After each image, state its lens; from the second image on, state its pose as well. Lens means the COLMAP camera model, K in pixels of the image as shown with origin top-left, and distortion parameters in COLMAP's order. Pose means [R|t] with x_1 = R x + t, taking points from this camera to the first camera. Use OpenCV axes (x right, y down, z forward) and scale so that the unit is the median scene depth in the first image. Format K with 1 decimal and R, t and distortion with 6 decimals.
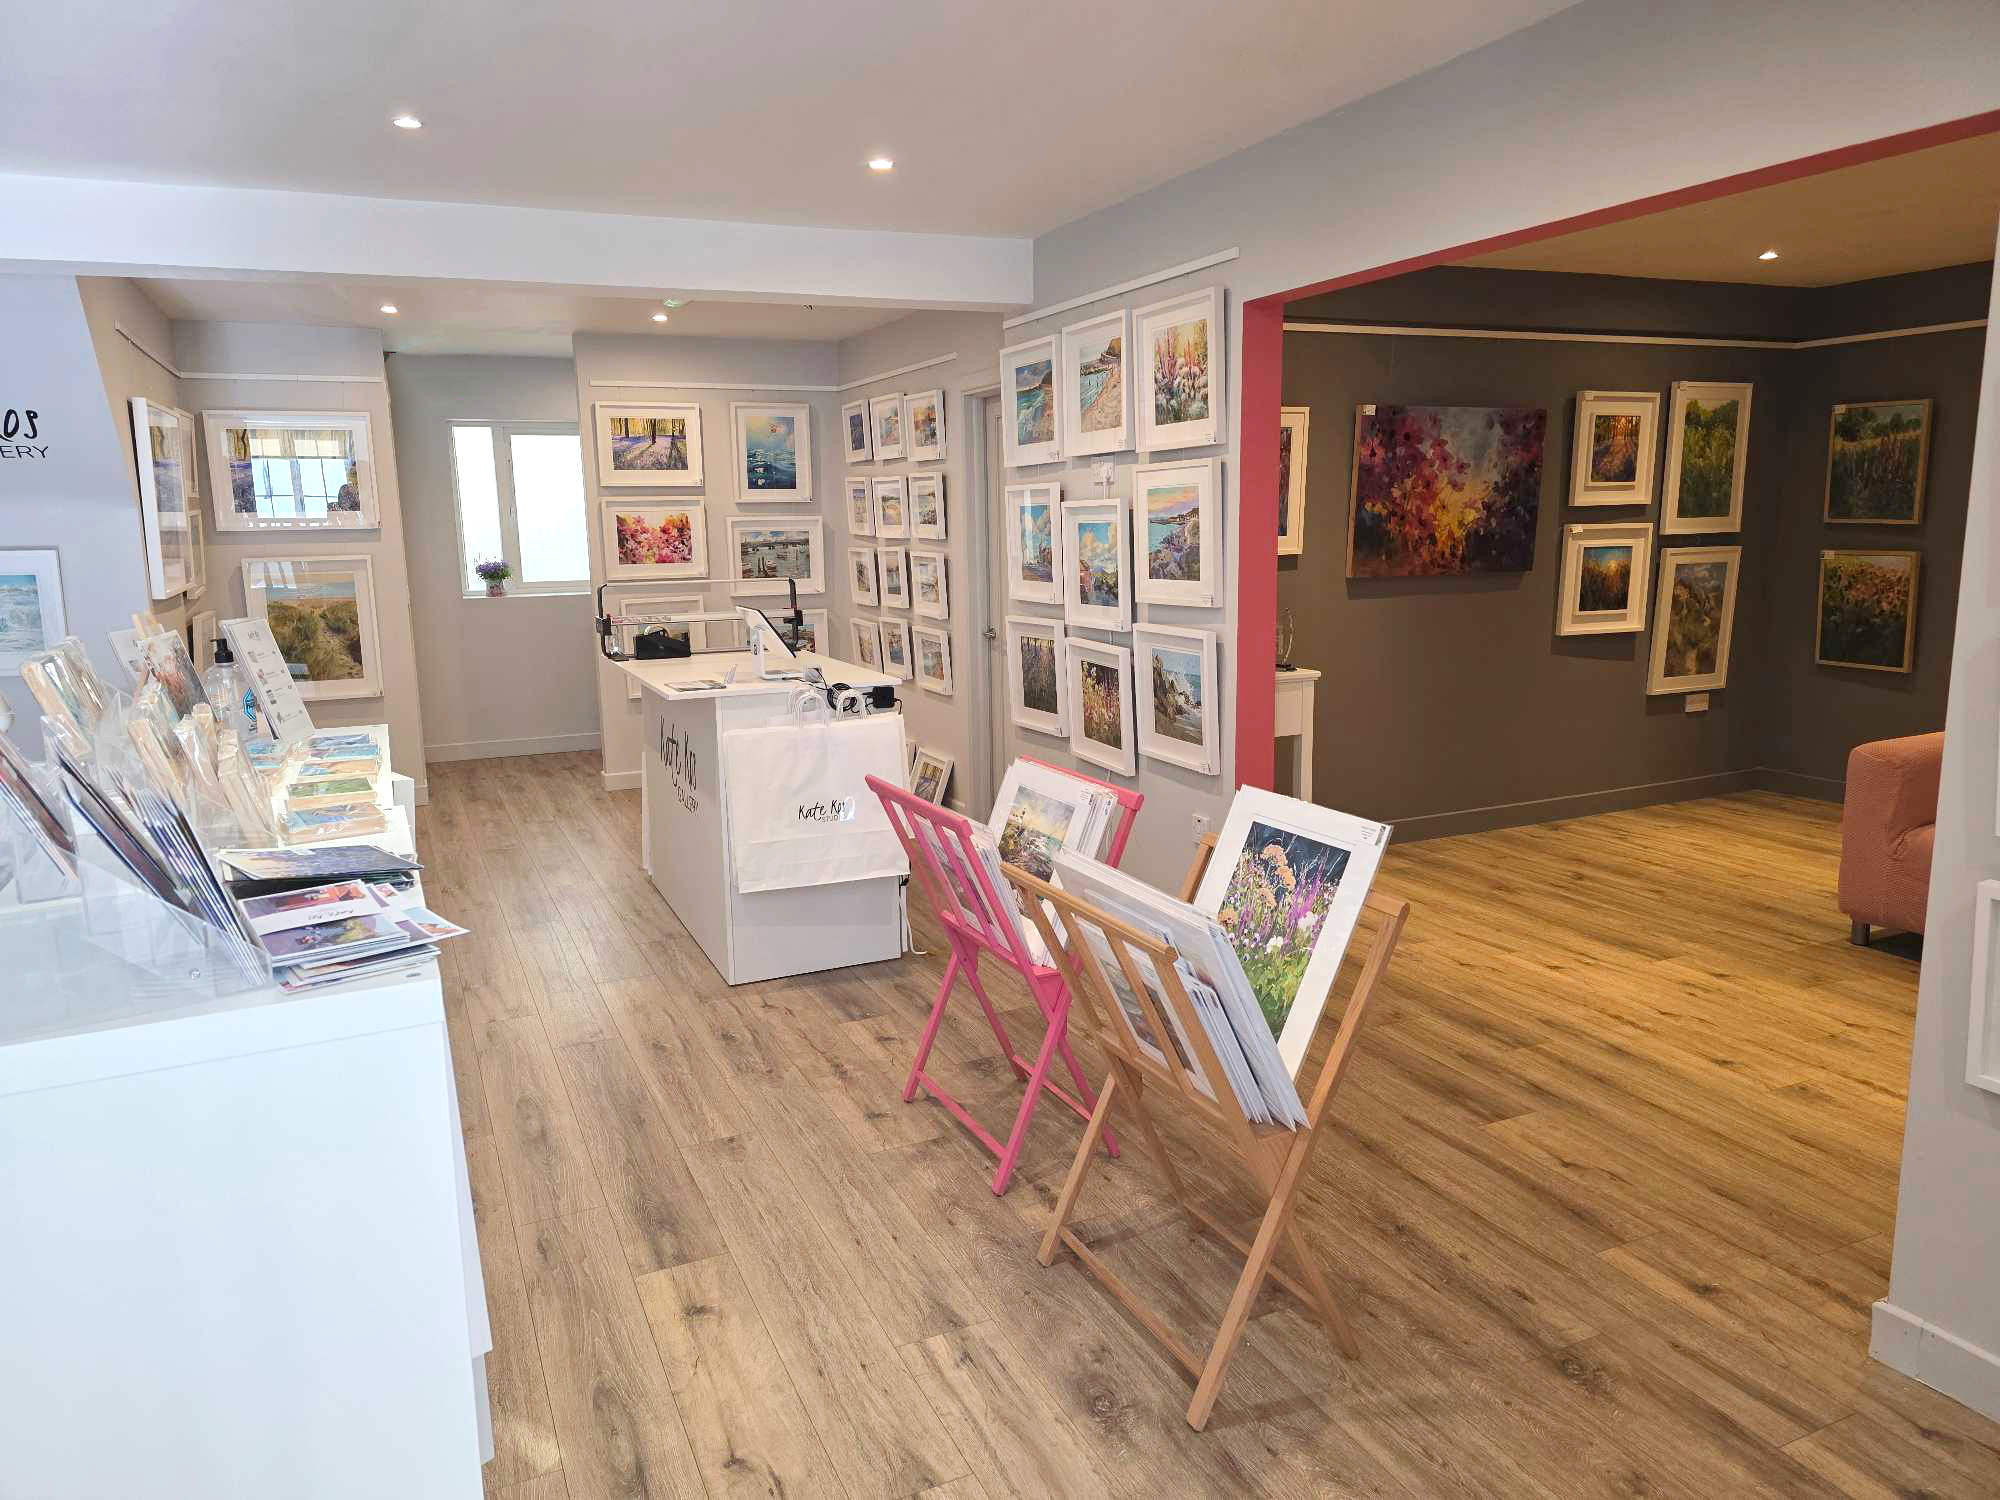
lens RADIAL K [[1332.3, 0, 984.8], [0, 1332.3, 742.2], [0, 0, 1]] dist [0.095774, -0.115781]
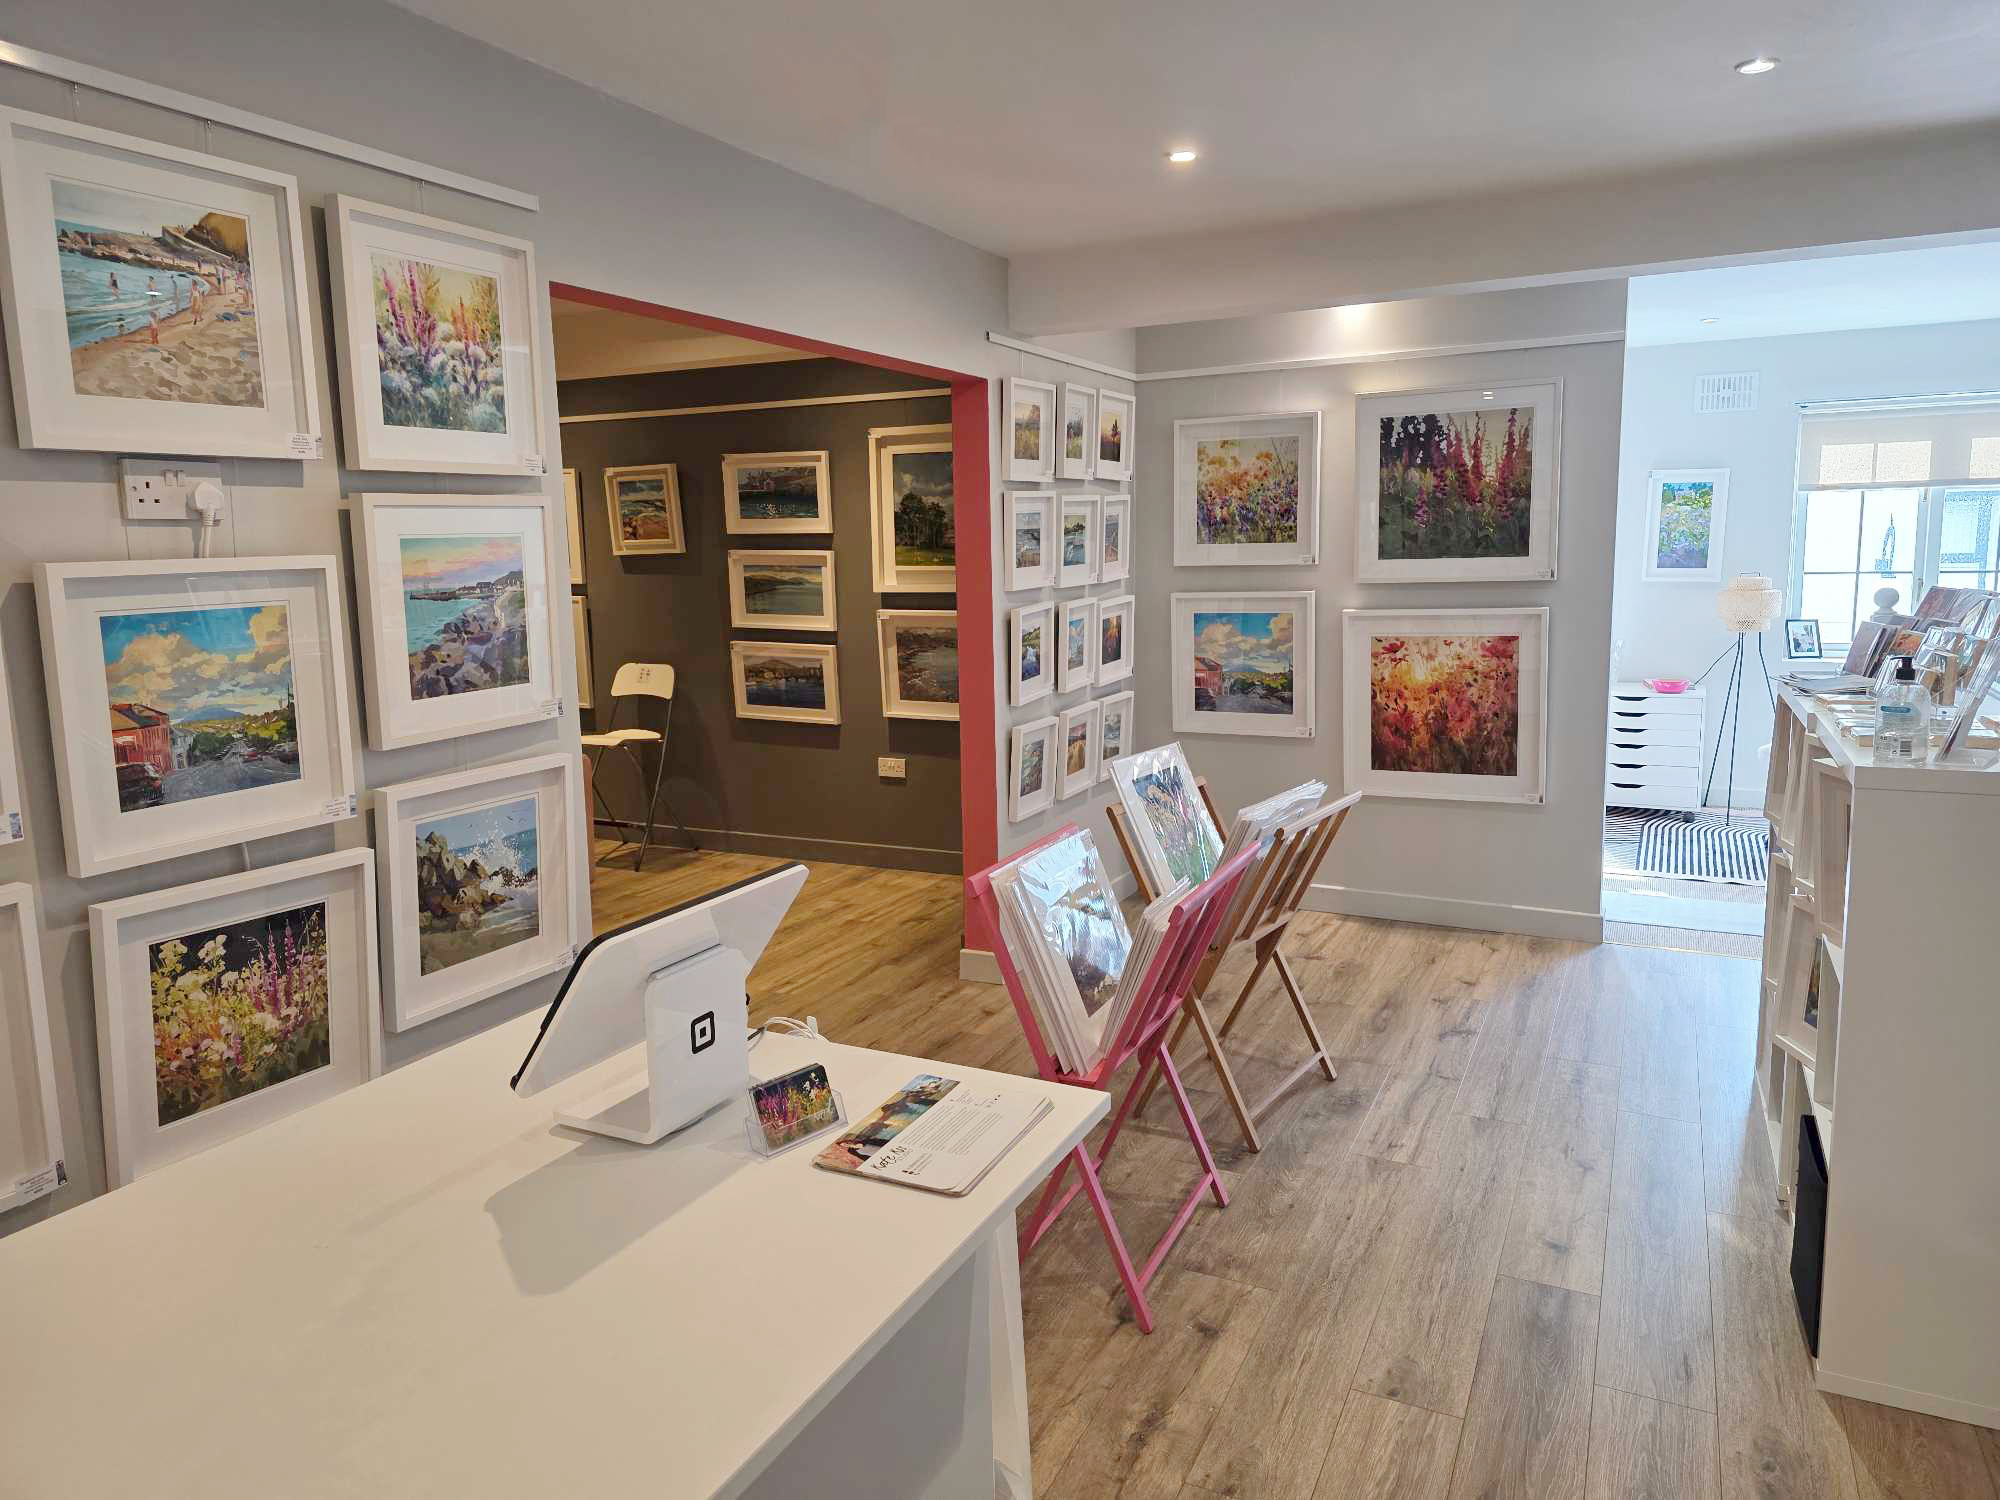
lens RADIAL K [[1334.0, 0, 990.1], [0, 1334.0, 730.7], [0, 0, 1]] dist [0.093400, -0.107529]
pose [[-0.631066, -0.074875, 0.772107, -0.305801], [0.165343, 0.959476, 0.228185, -0.132823], [-0.757903, 0.271662, -0.593113, 0.773805]]
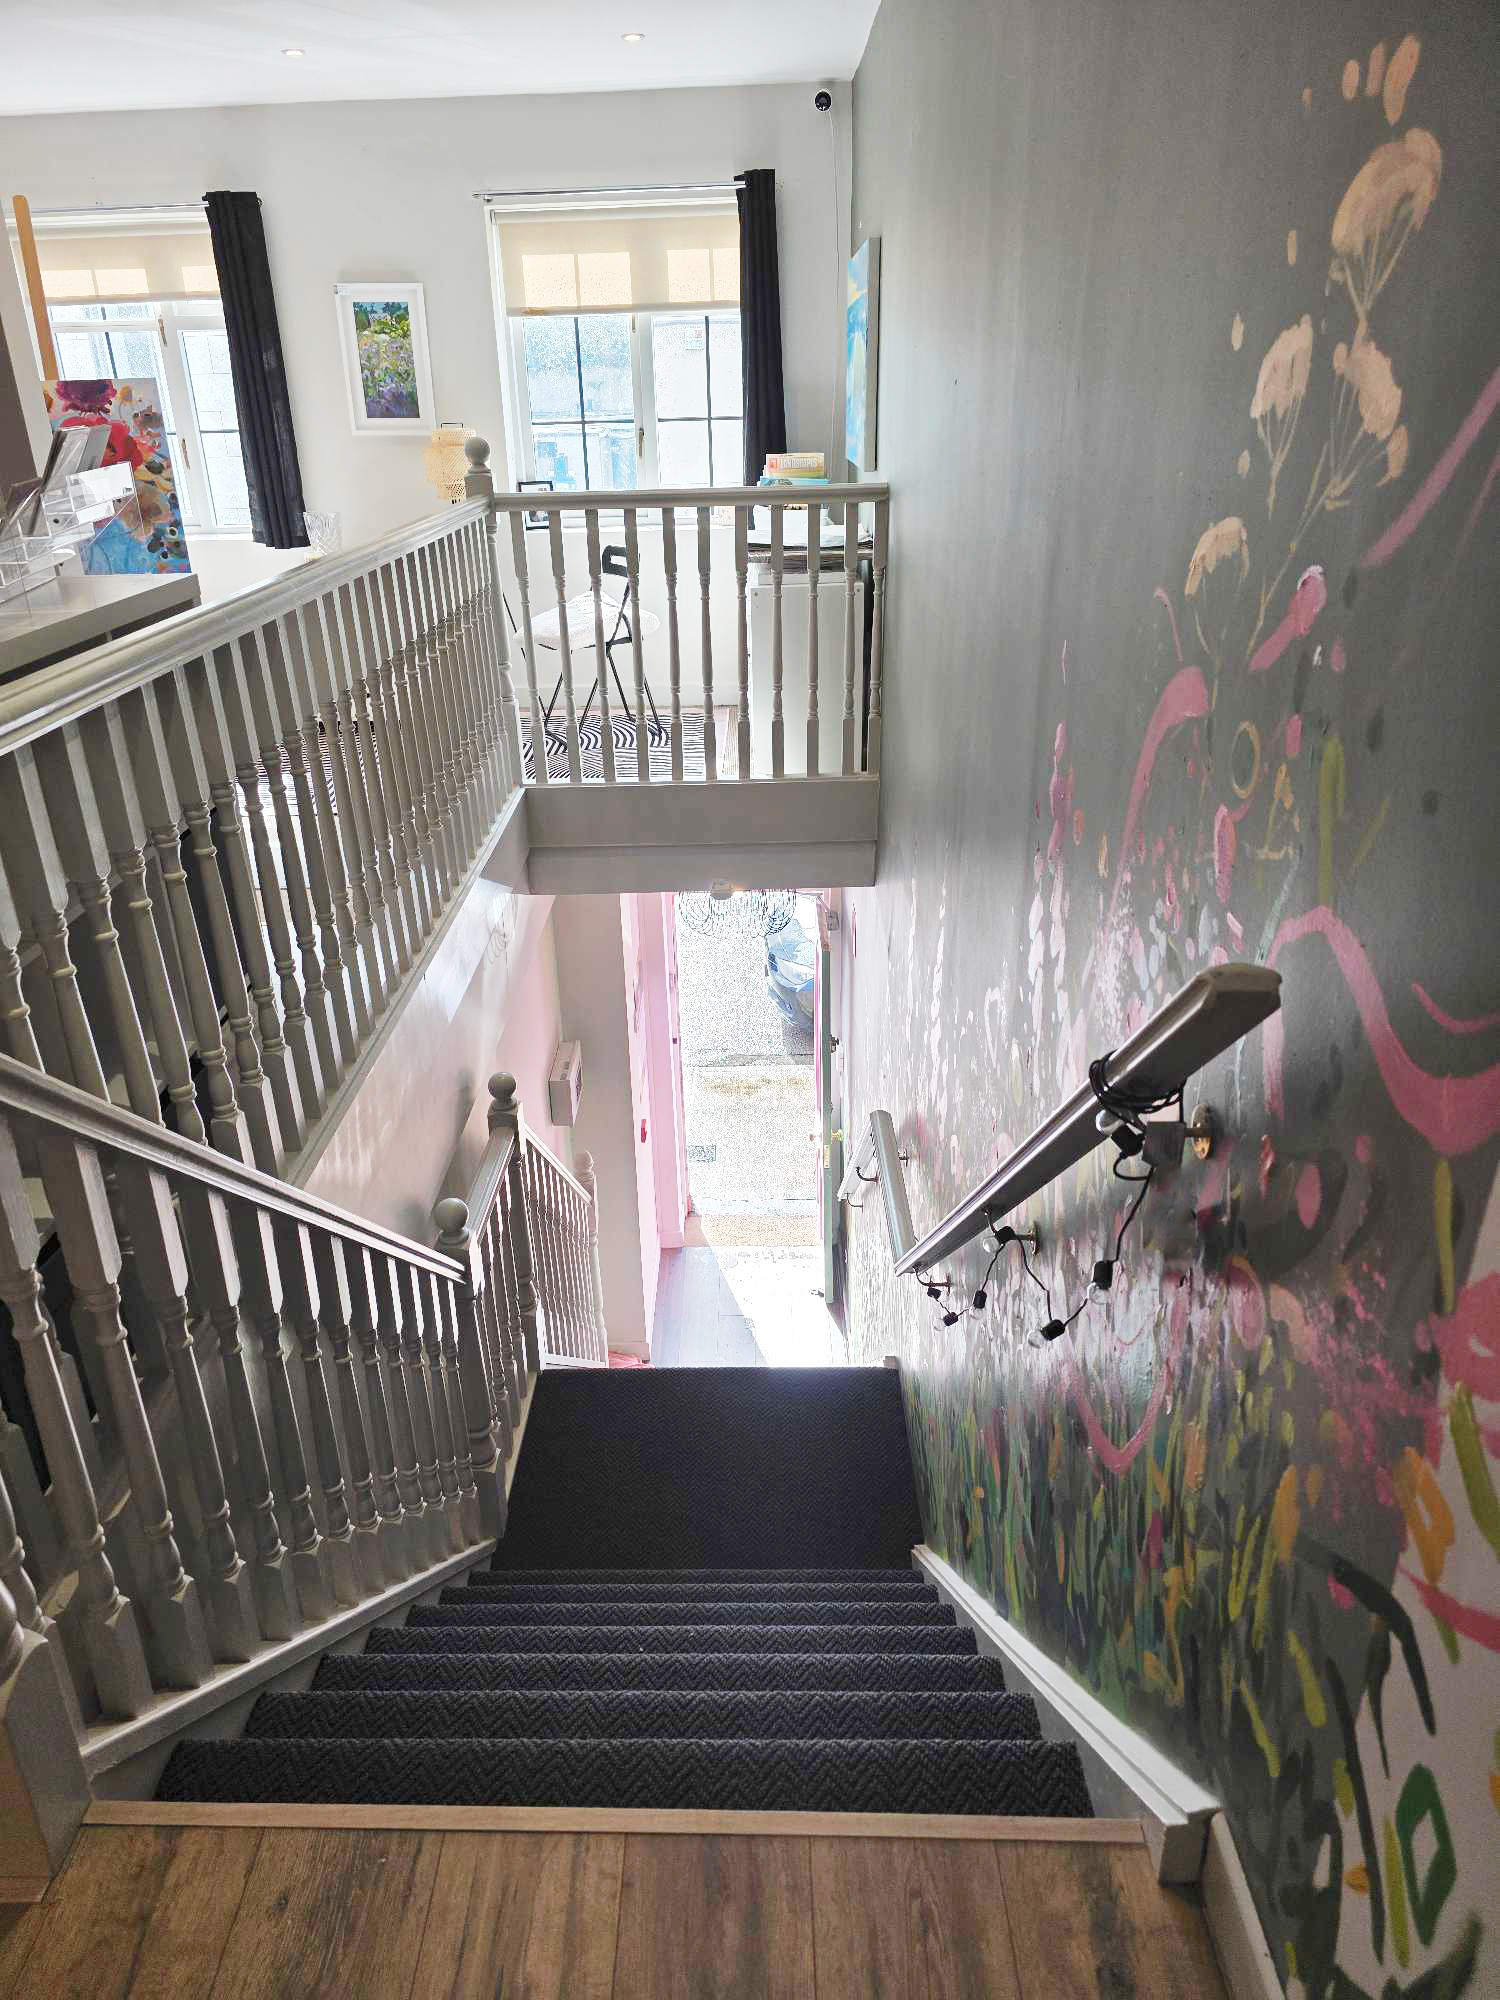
lens RADIAL K [[1365.0, 0, 720.2], [0, 1365.0, 1004.6], [0, 0, 1]] dist [0.003769, 0.001126]
pose [[-0.901080, -0.137383, 0.411315, -0.427741], [0.119423, 0.833201, 0.539920, -0.050943], [-0.416884, 0.535632, -0.734374, 0.427766]]
